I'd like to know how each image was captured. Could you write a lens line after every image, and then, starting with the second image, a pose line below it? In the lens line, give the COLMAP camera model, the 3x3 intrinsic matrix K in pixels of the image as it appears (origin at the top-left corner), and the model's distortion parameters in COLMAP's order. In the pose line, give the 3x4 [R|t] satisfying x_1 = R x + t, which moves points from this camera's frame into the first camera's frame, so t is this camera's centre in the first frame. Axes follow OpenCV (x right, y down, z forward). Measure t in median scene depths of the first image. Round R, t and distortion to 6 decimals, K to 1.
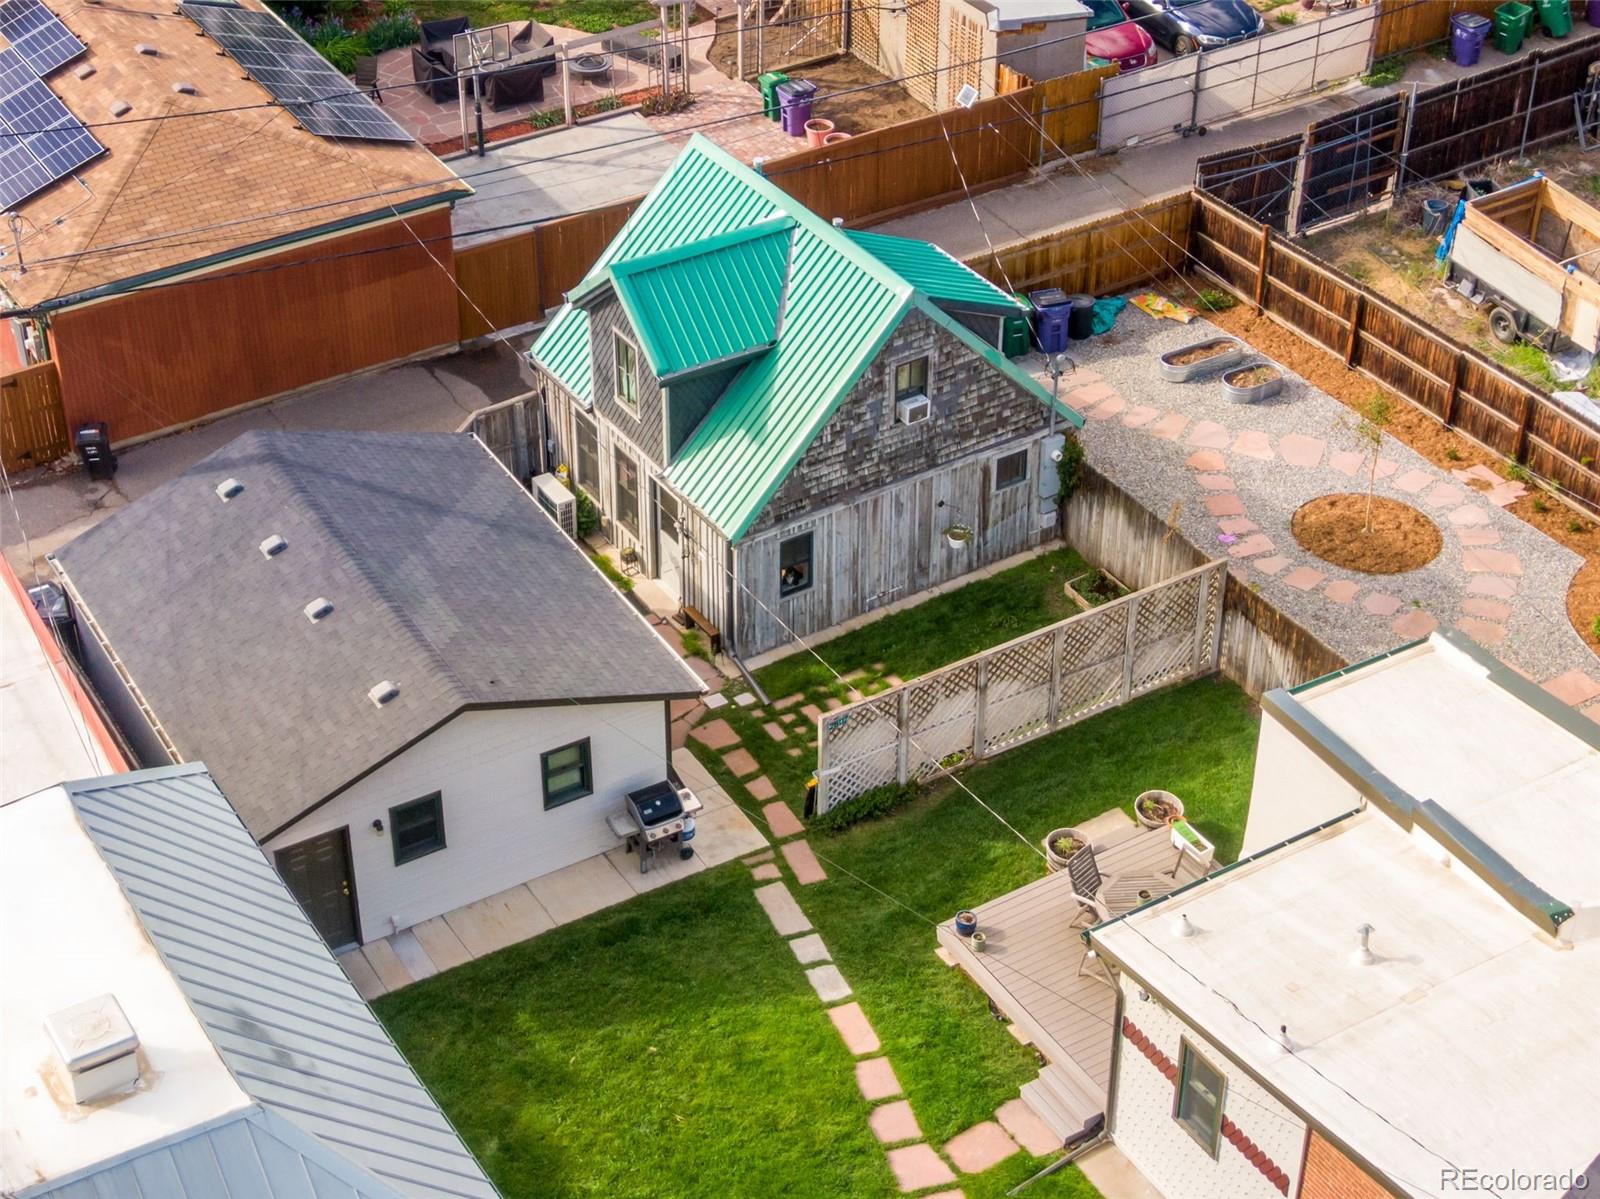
lens RADIAL K [[2577.0, 0, 791.8], [0, 2577.0, 601.7], [0, 0, 1]] dist [0.048181, 0.000000]
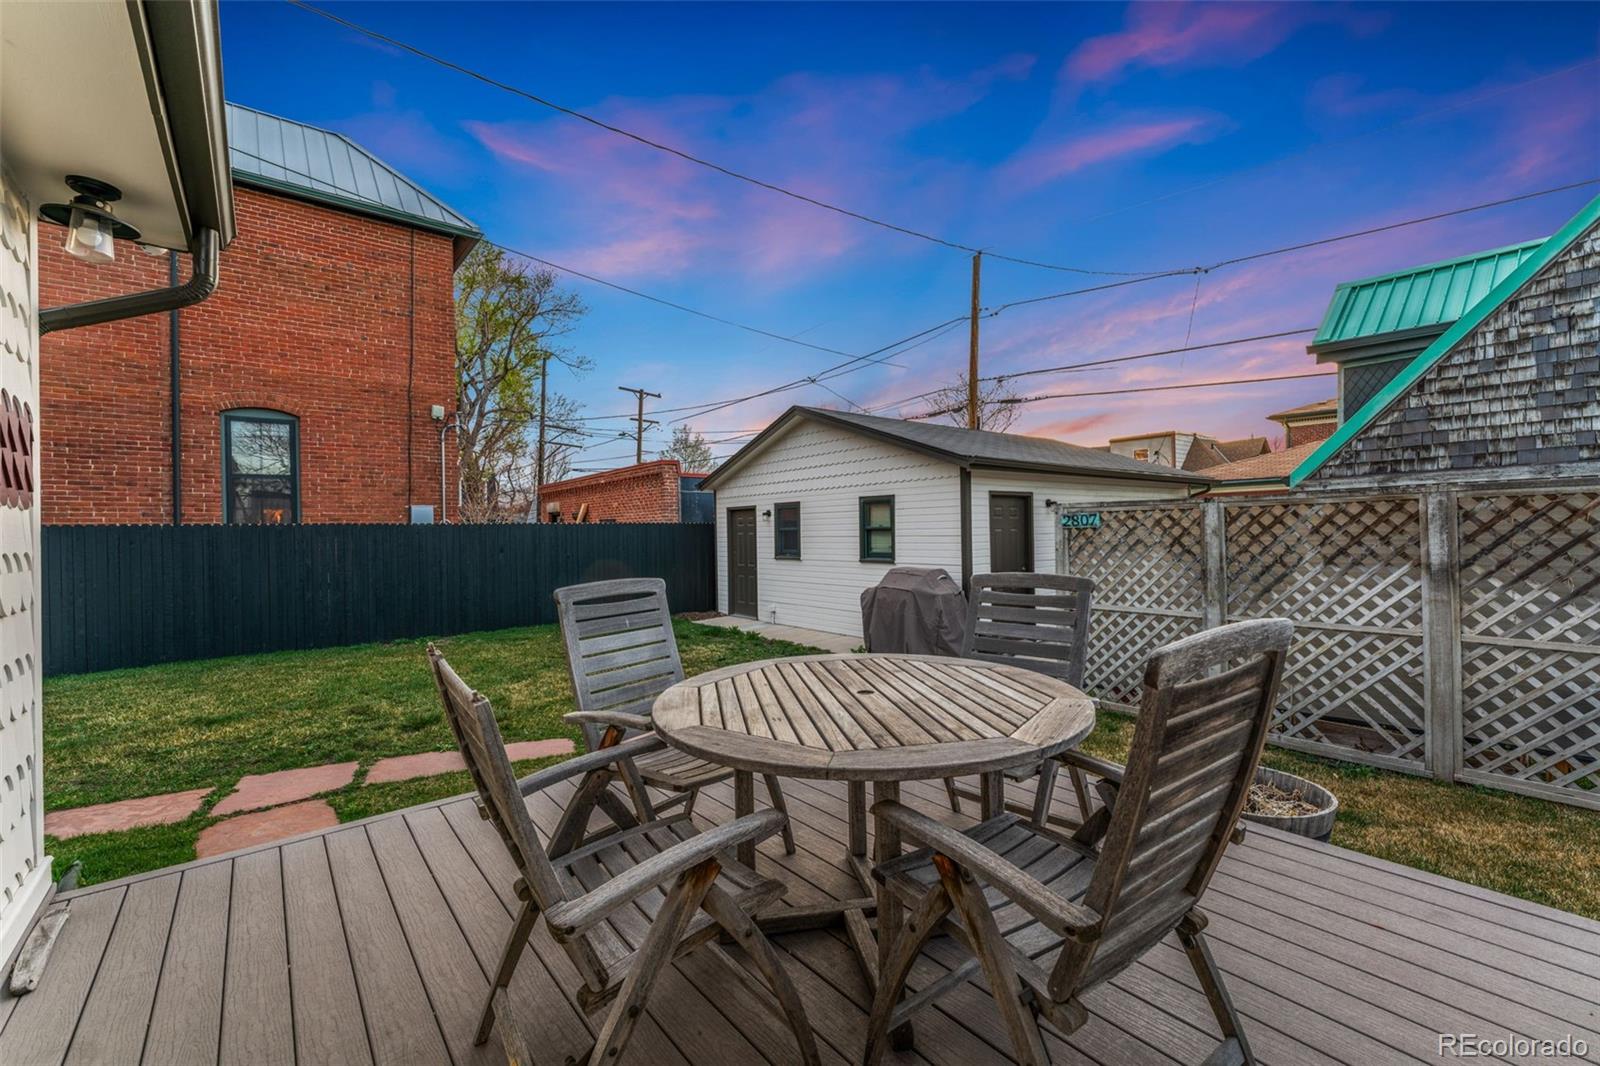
lens RADIAL K [[662.6, 0, 783.9], [0, 662.6, 530.2], [0, 0, 1]] dist [0.001643, 0.000227]
pose [[0.114343, -0.002480, -0.993438, 0.170938], [-0.578943, 0.812472, -0.068663, 0.098916], [0.807311, 0.582995, 0.091465, 0.855249]]
